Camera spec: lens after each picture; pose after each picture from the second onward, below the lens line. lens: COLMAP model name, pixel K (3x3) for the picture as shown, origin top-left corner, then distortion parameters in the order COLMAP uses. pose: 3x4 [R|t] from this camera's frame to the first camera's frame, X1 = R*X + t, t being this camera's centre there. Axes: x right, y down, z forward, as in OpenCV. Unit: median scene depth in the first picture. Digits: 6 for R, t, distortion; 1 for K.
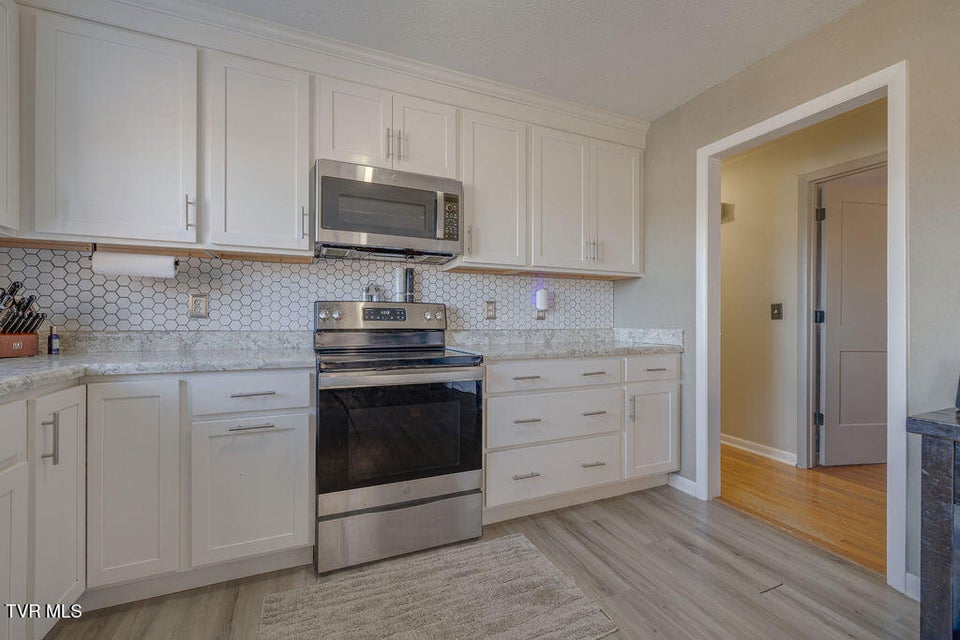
lens RADIAL K [[400.1, 0, 480.0], [0, 400.1, 320.0], [0, 0, 1]] dist [-0.000014, 0.000261]
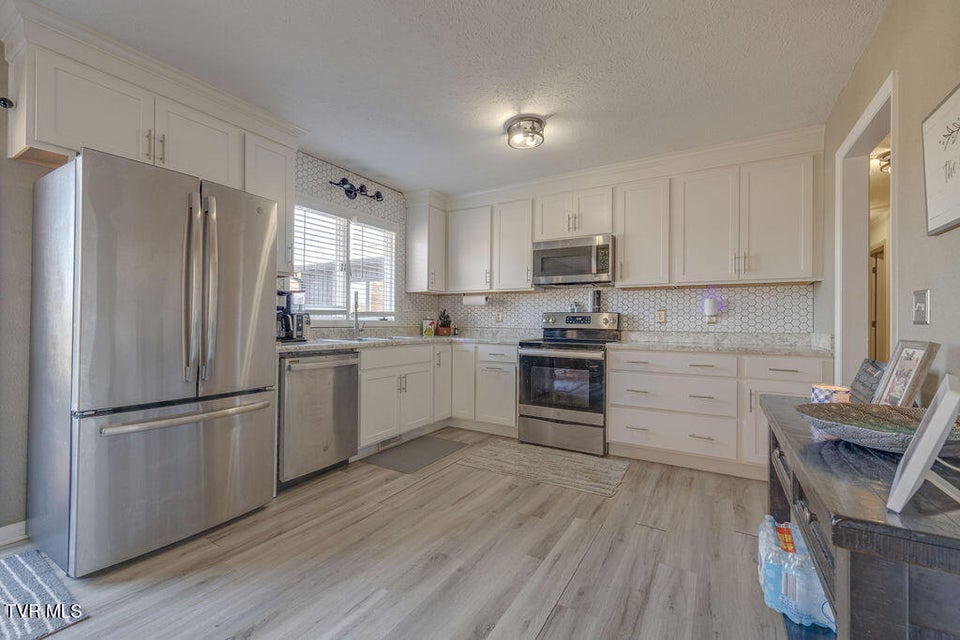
lens RADIAL K [[400.1, 0, 480.0], [0, 400.1, 320.0], [0, 0, 1]] dist [-0.000014, 0.000261]
pose [[0.585284, -0.003453, -0.810821, 1.000013], [-0.007182, 0.999930, -0.009443, 0.006128], [0.810796, 0.011351, 0.585218, -0.355521]]
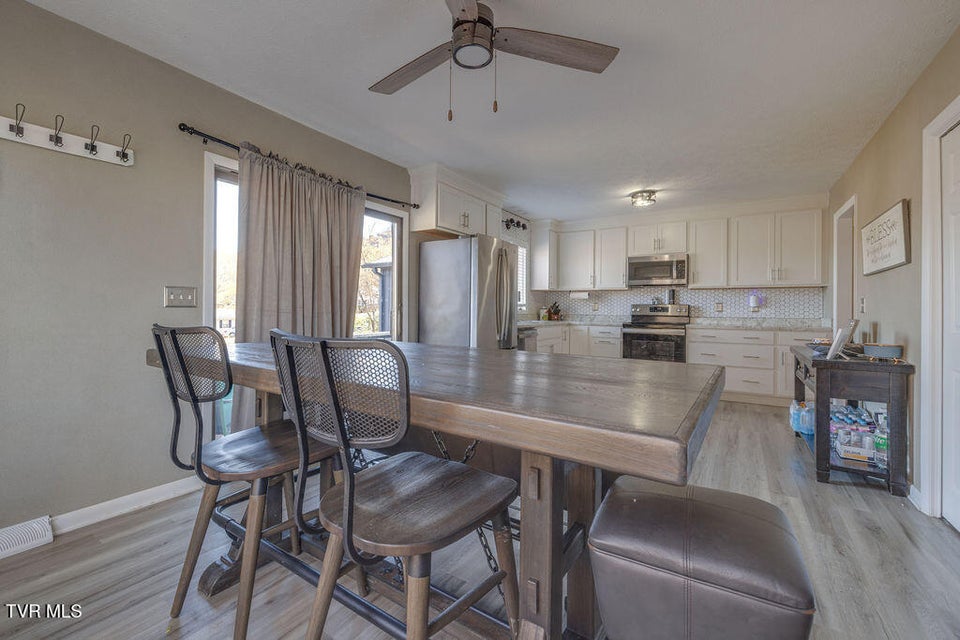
lens RADIAL K [[415.0, 0, 462.1], [0, 415.0, 309.0], [0, 0, 1]] dist [0.000701, 0.000288]
pose [[0.548570, -0.000545, -0.836104, 1.398758], [-0.007987, 0.999951, -0.005893, 0.008906], [0.836066, 0.009911, 0.548539, -1.600113]]
